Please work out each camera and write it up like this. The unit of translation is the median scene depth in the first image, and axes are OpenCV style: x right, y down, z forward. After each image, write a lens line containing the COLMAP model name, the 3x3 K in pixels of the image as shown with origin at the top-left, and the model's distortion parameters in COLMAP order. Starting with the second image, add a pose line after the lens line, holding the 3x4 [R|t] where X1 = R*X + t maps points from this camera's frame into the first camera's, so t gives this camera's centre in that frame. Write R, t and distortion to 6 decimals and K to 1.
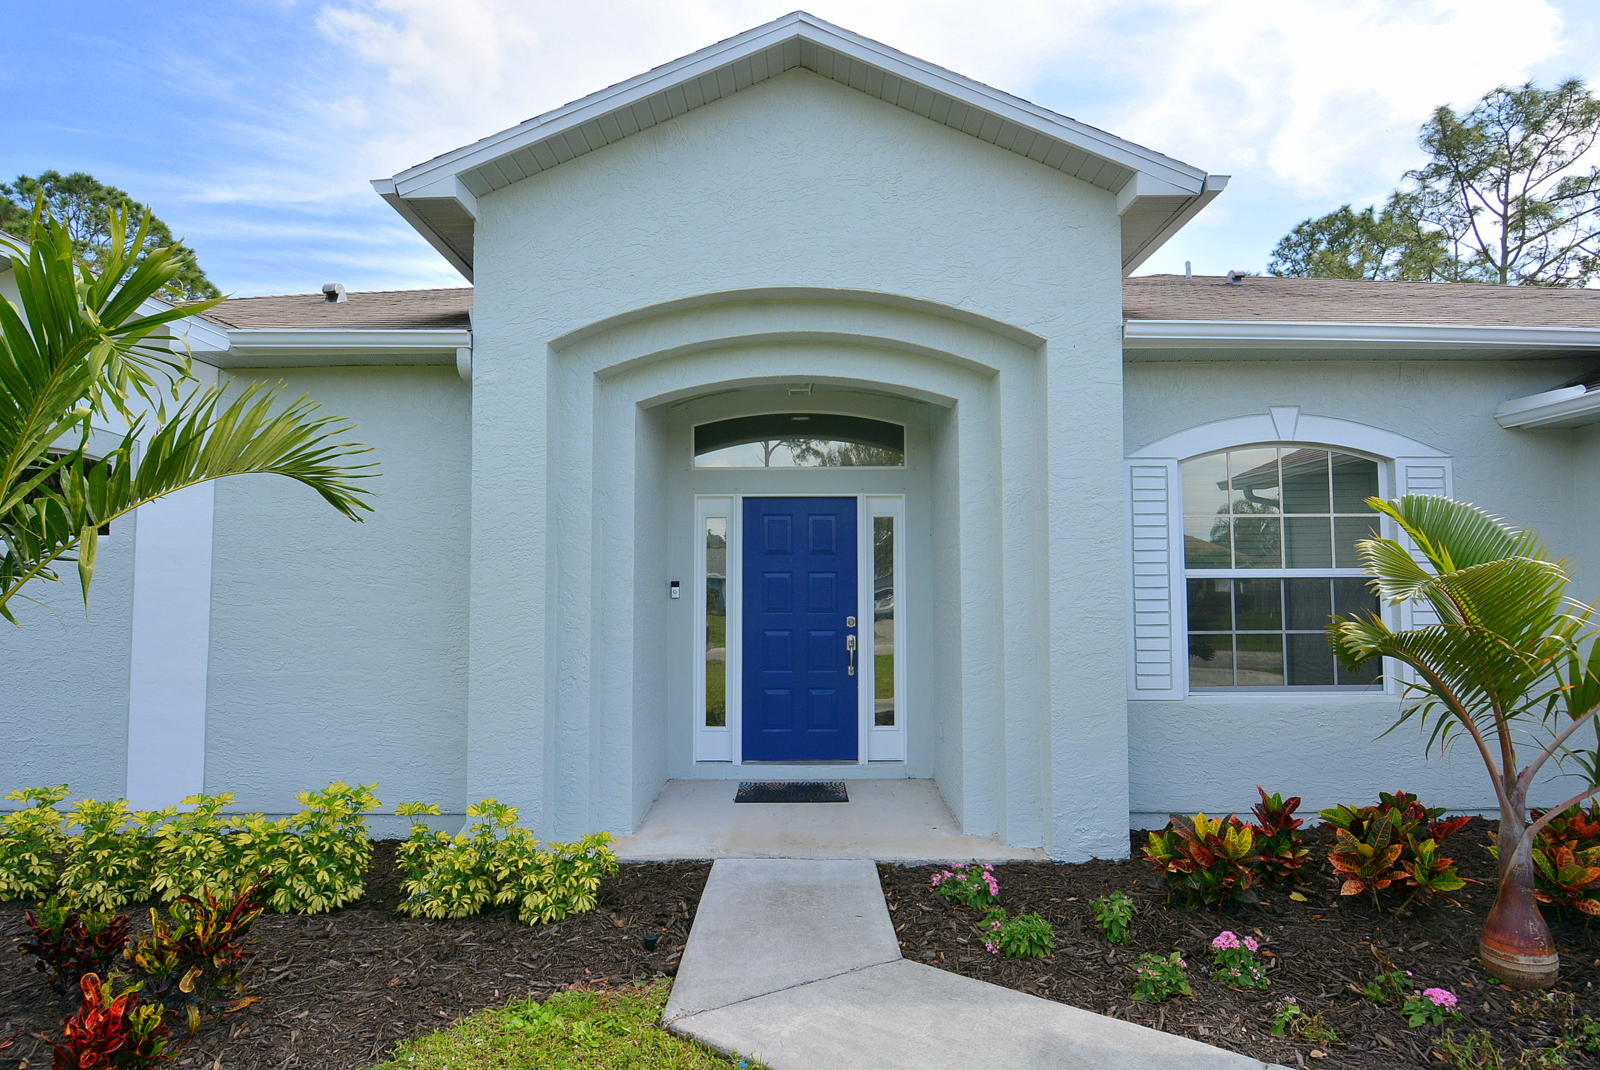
lens RADIAL K [[569.3, 0, 805.3], [0, 569.3, 544.0], [0, 0, 1]] dist [0.000183, 0.000048]
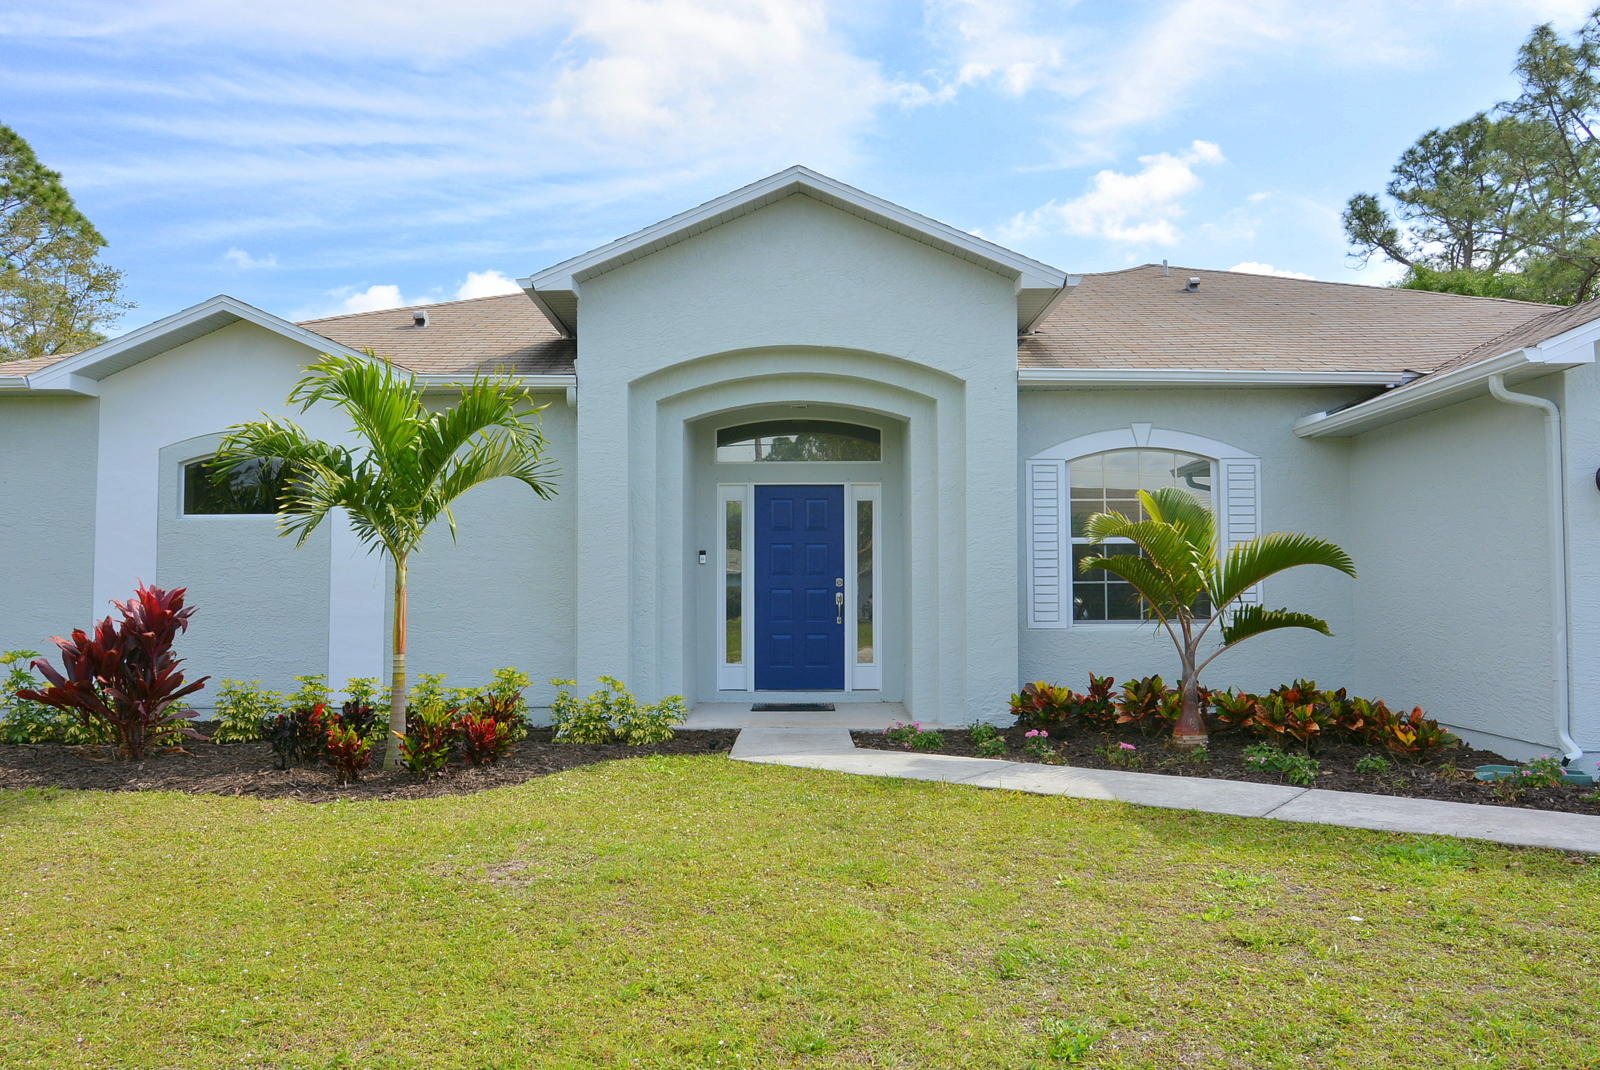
lens RADIAL K [[774.5, 0, 800.0], [0, 774.5, 535.0], [0, 0, 1]] dist [0.001791, 0.000356]
pose [[0.999912, 0.000041, -0.013260, 0.018871], [-0.000069, 0.999998, -0.002100, 0.041639], [0.013259, 0.002100, 0.999910, -0.931203]]
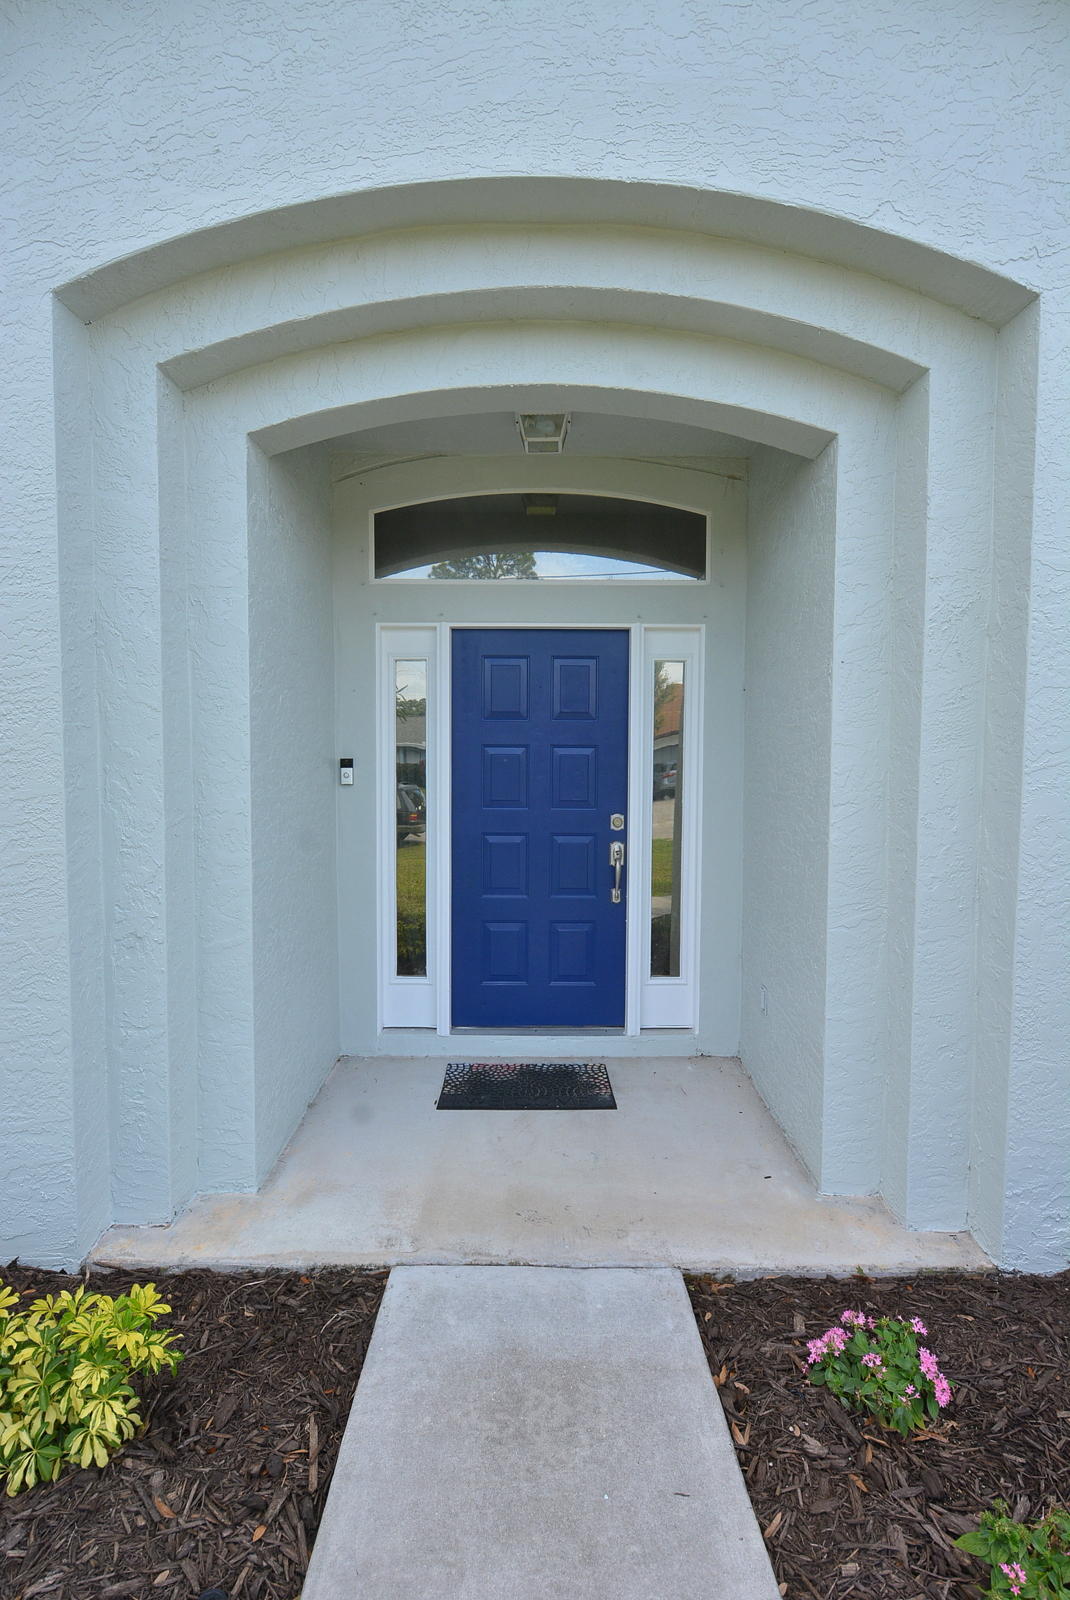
lens RADIAL K [[584.6, 0, 533.9], [0, 584.6, 760.4], [0, 0, 1]] dist [-0.000565, -0.000098]
pose [[0.999965, 0.007083, 0.004384, -0.023943], [-0.007412, 0.996742, 0.080312, 0.015401], [-0.003801, -0.080342, 0.996760, 0.419358]]
